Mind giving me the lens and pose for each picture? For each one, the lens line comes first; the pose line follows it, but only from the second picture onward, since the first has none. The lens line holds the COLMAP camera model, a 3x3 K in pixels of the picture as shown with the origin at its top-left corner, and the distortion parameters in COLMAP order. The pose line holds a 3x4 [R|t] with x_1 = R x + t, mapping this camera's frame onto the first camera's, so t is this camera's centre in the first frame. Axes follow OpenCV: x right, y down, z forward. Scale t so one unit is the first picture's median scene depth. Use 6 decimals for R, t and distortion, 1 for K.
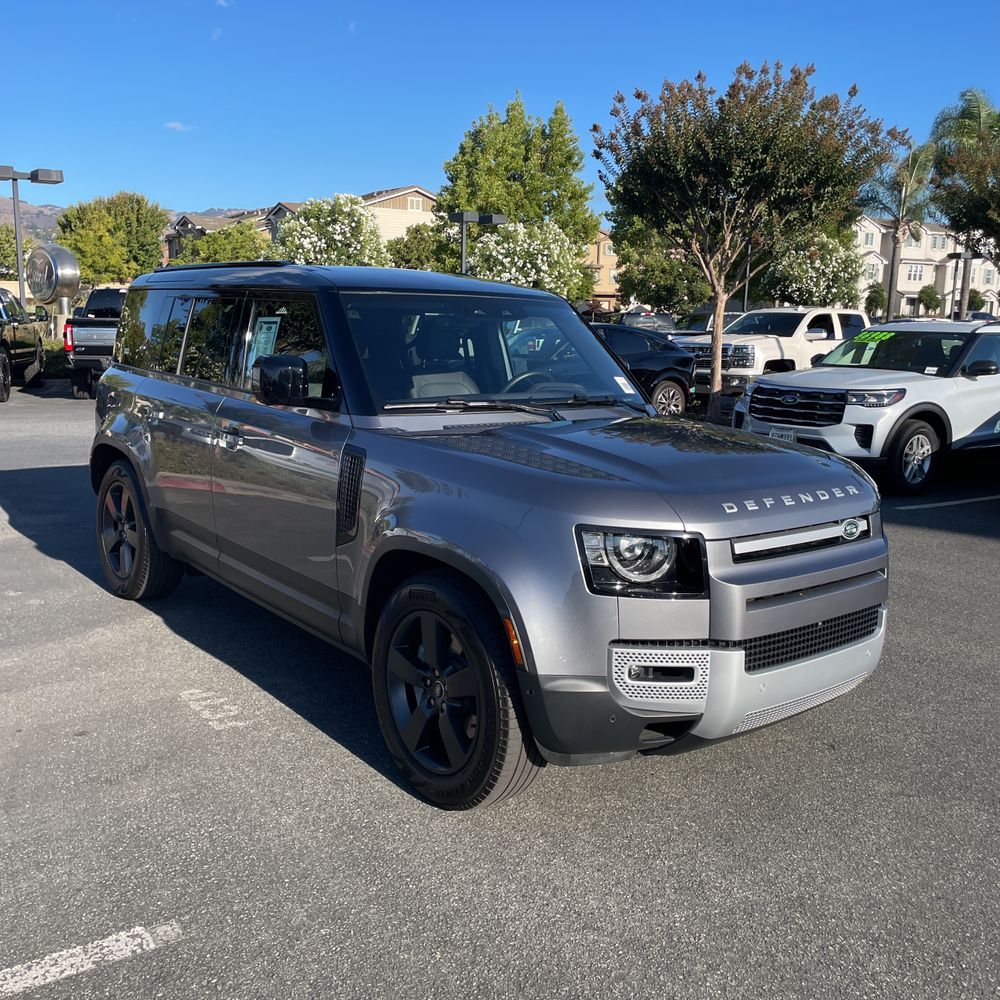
lens RADIAL K [[1038.7, 0, 500.7], [0, 1038.7, 497.4], [0, 0, 1]] dist [0.029271, 0.000000]
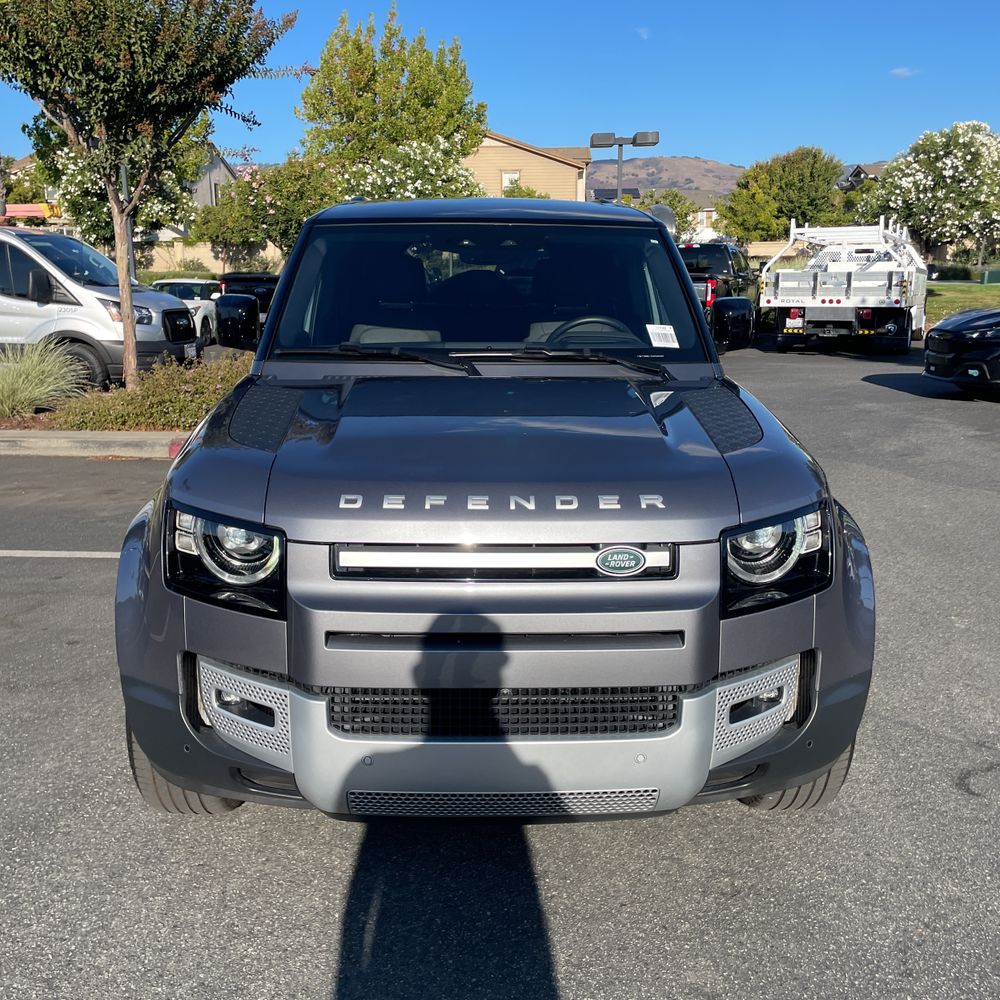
lens RADIAL K [[1038.7, 0, 497.3], [0, 1038.7, 501.7], [0, 0, 1]] dist [0.029271, 0.000000]
pose [[0.806932, 0.100407, -0.582047, 0.205868], [-0.074323, 0.994873, 0.068583, -0.013167], [0.585950, -0.012082, 0.810257, 0.138382]]
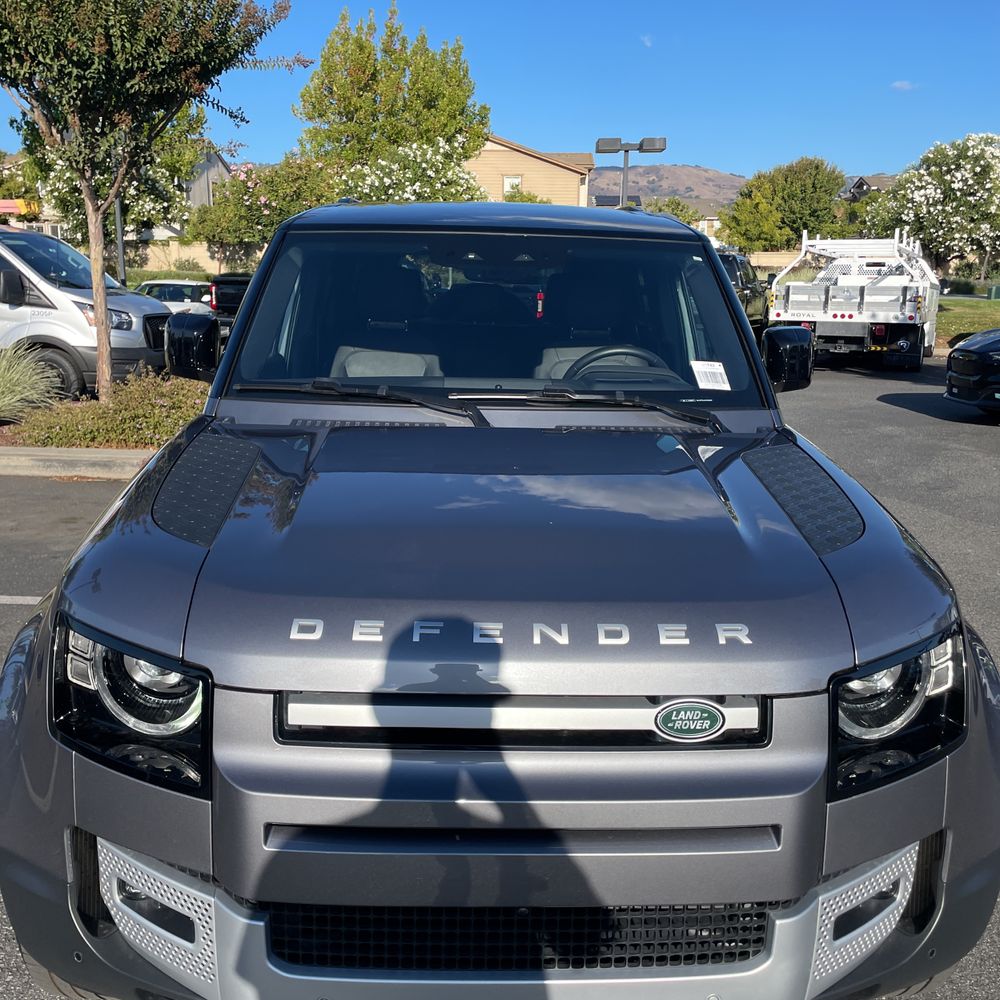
lens RADIAL K [[1038.7, 0, 504.5], [0, 1038.7, 508.5], [0, 0, 1]] dist [0.029271, 0.000000]
pose [[0.811606, 0.114344, -0.572906, 0.166117], [-0.090999, 0.993432, 0.069362, -0.026193], [0.577075, -0.004161, 0.816681, 0.185664]]
